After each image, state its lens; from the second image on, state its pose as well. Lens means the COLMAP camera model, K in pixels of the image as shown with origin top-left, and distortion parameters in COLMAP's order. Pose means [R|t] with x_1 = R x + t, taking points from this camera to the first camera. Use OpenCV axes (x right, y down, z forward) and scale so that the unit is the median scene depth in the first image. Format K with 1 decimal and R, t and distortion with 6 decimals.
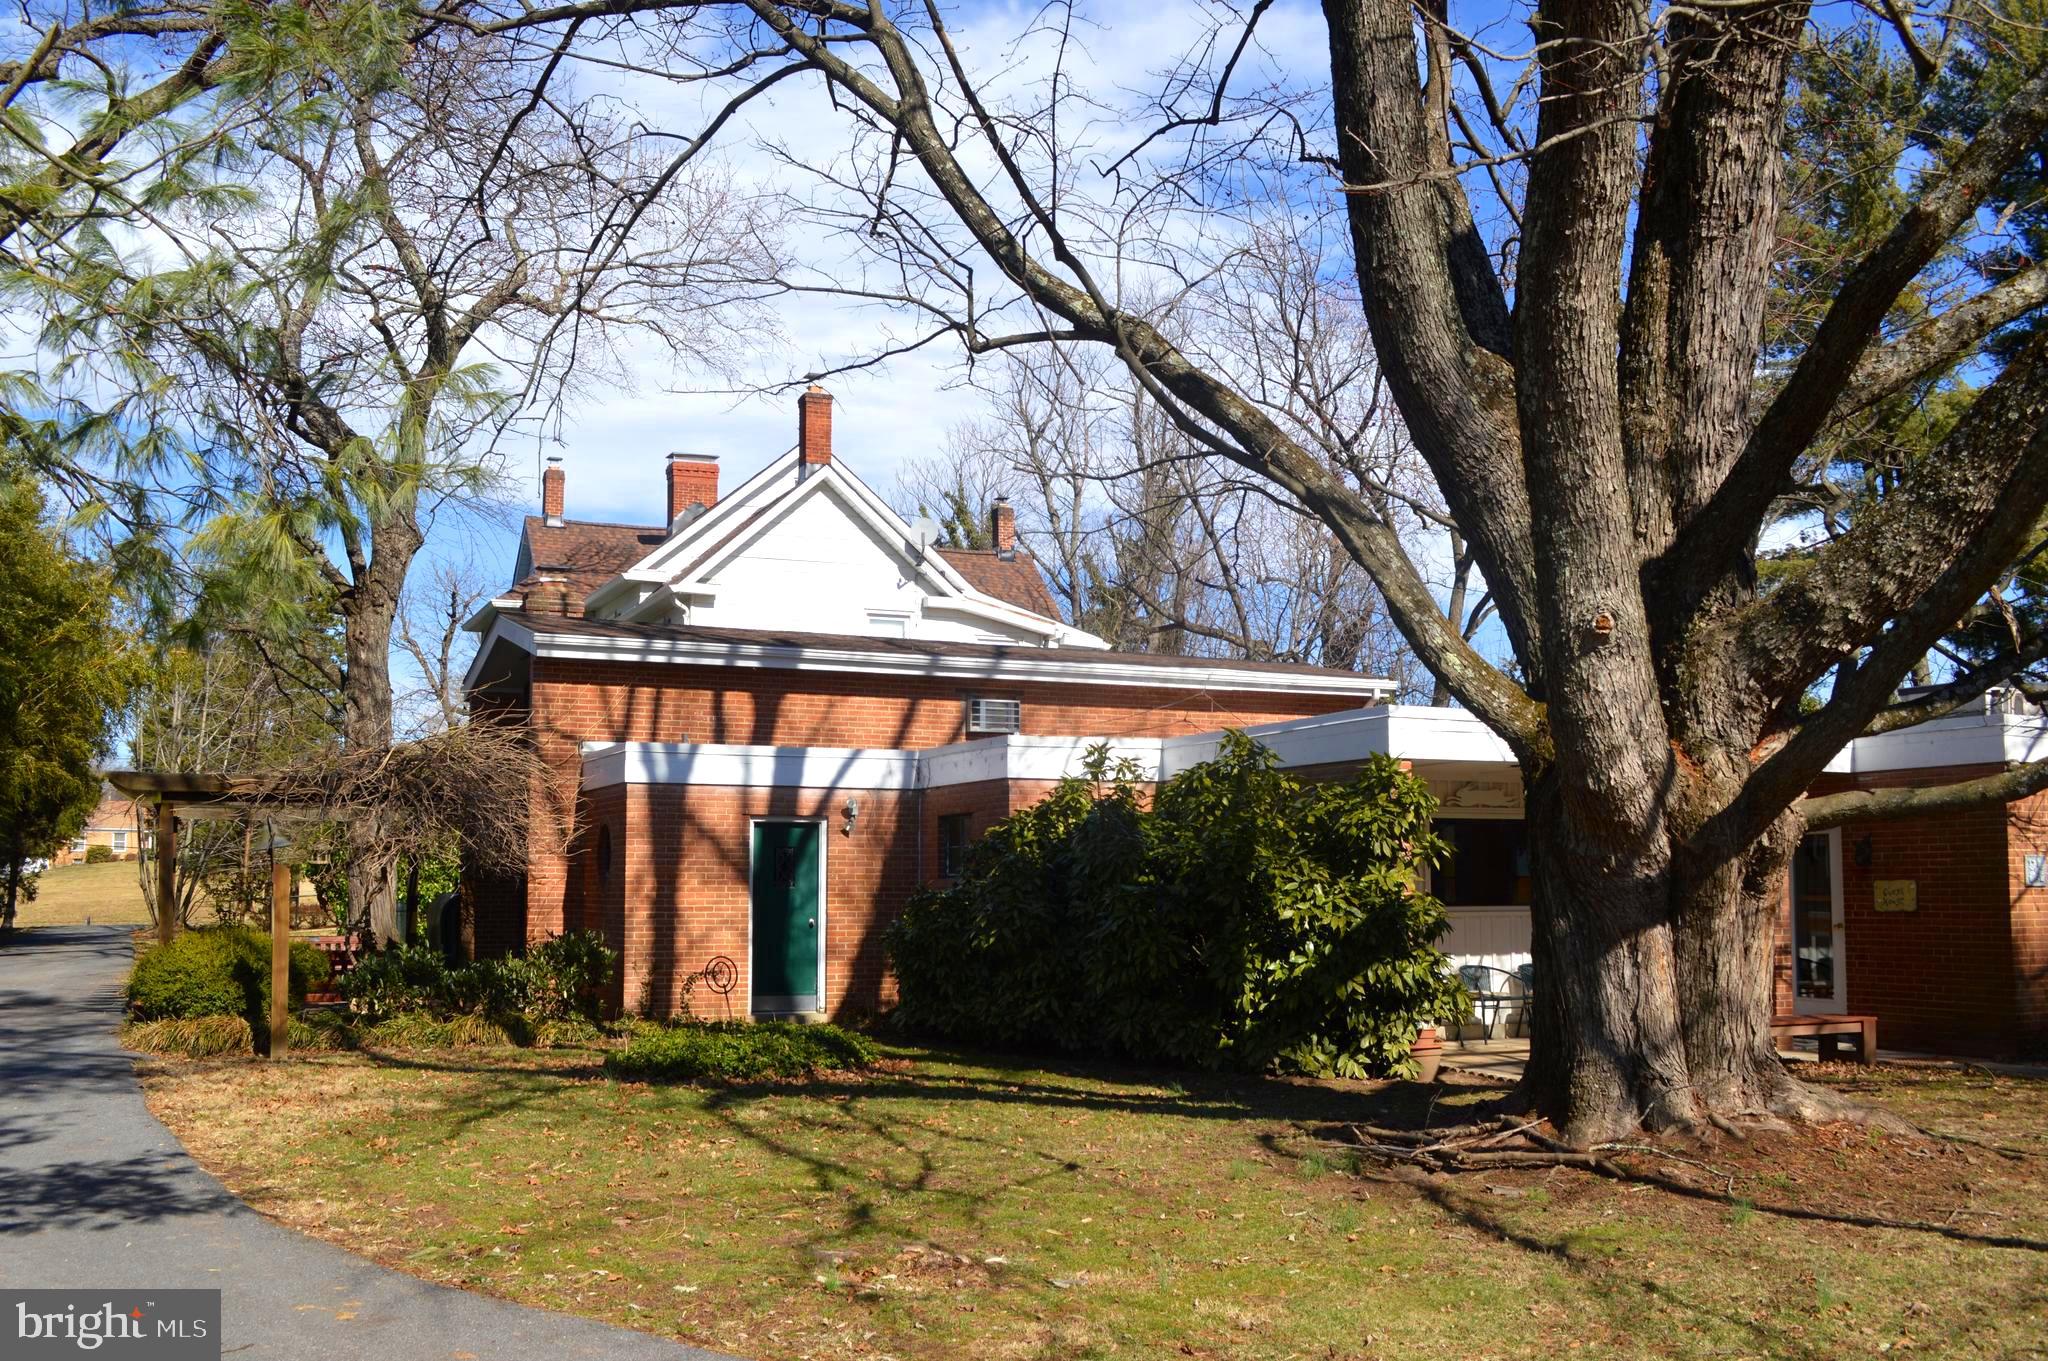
lens RADIAL K [[2001.1, 0, 1024.0], [0, 2001.1, 680.5], [0, 0, 1]] dist [-0.018123, -0.015305]
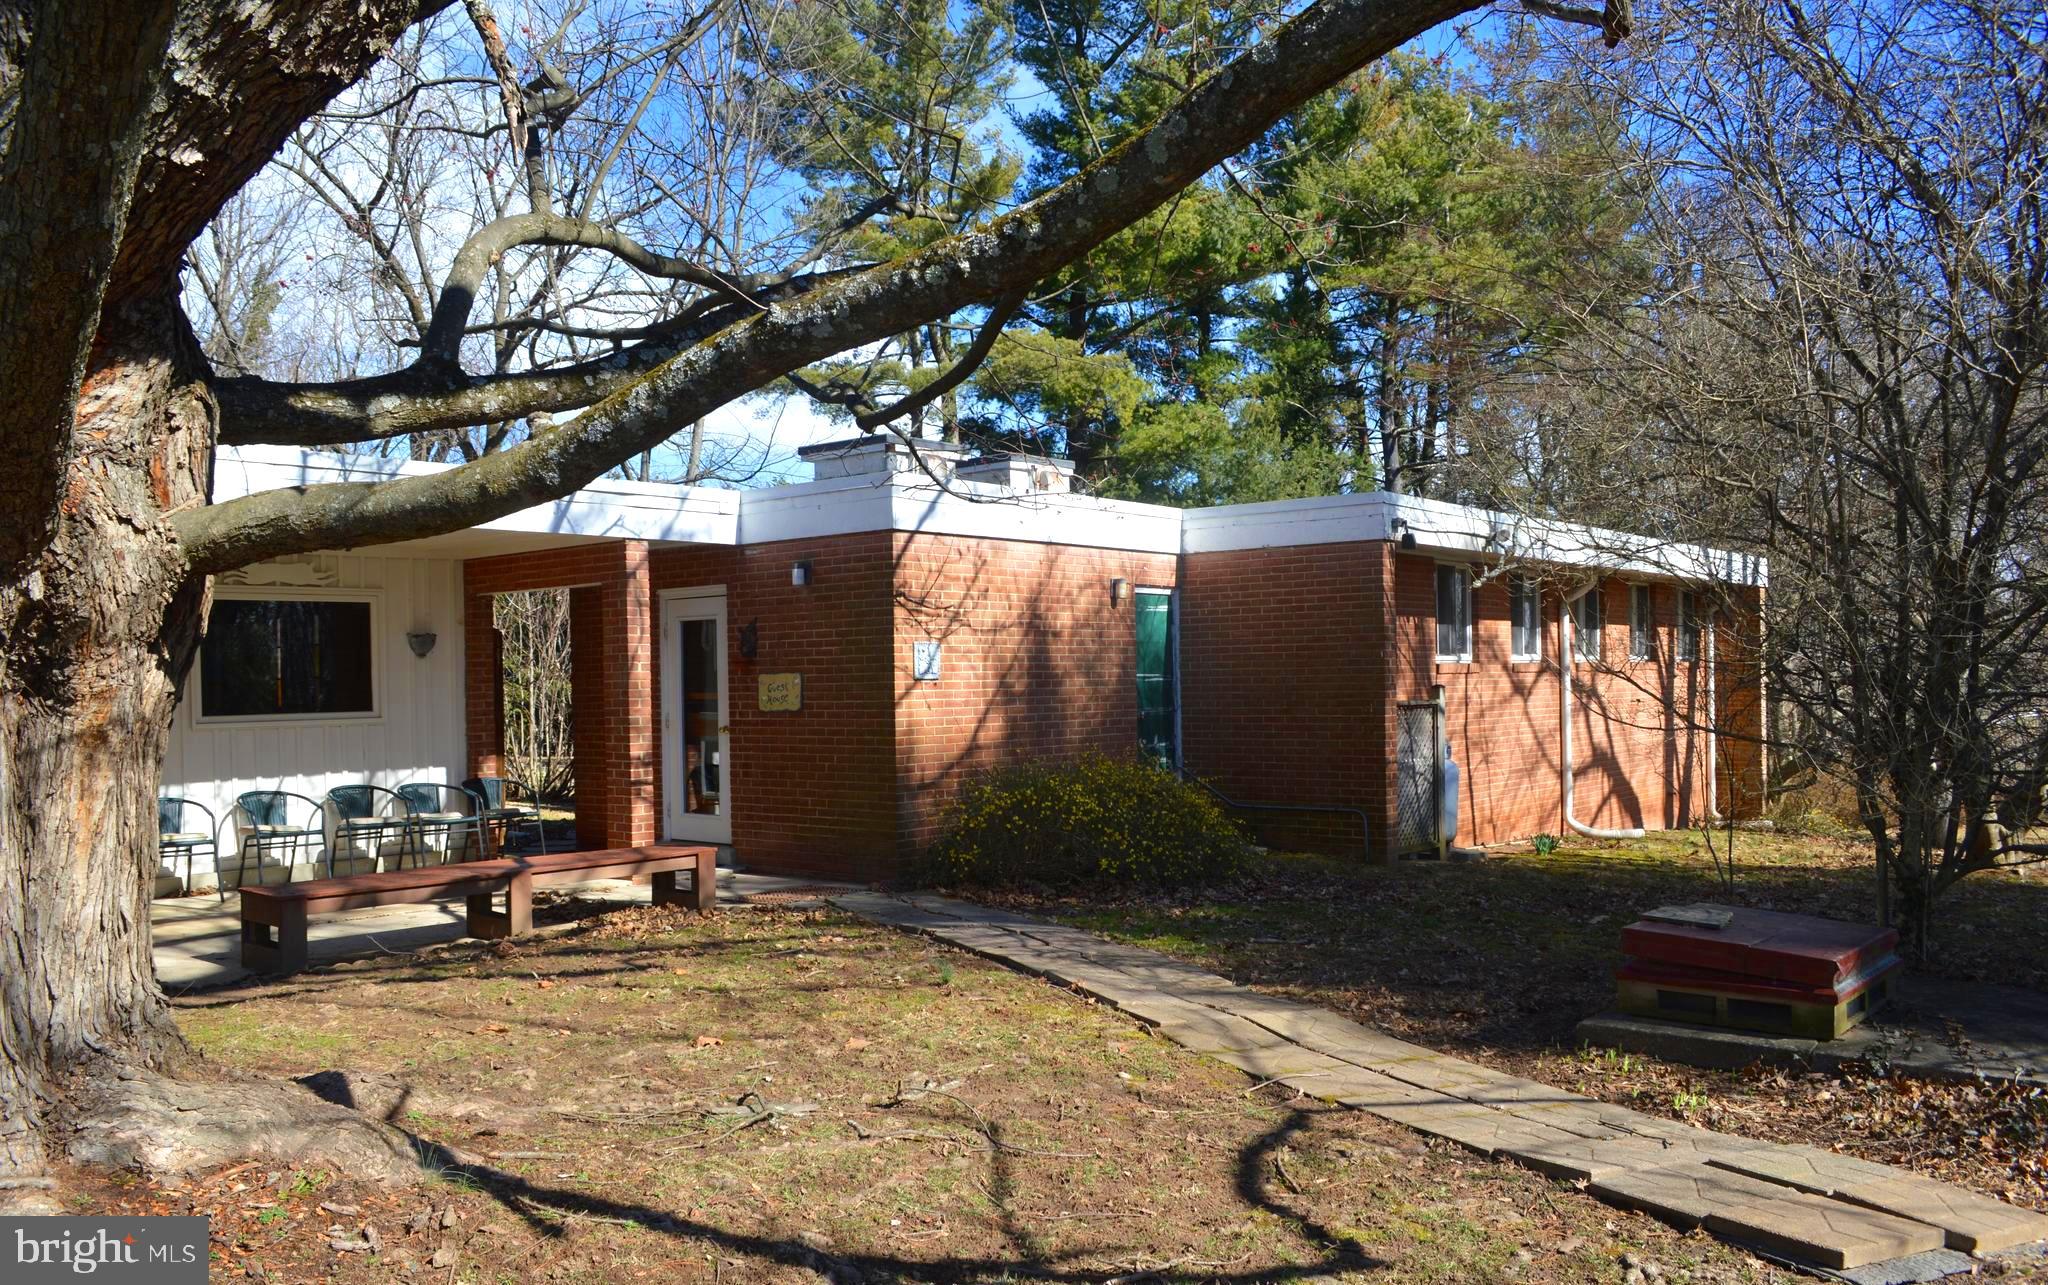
lens RADIAL K [[1628.8, 0, 1024.0], [0, 1628.8, 642.5], [0, 0, 1]] dist [-0.000142, -0.001877]
pose [[0.914097, -0.004943, 0.405465, 0.267611], [-0.026251, 0.997107, 0.071336, 0.037898], [-0.404644, -0.075852, 0.911323, 0.358135]]
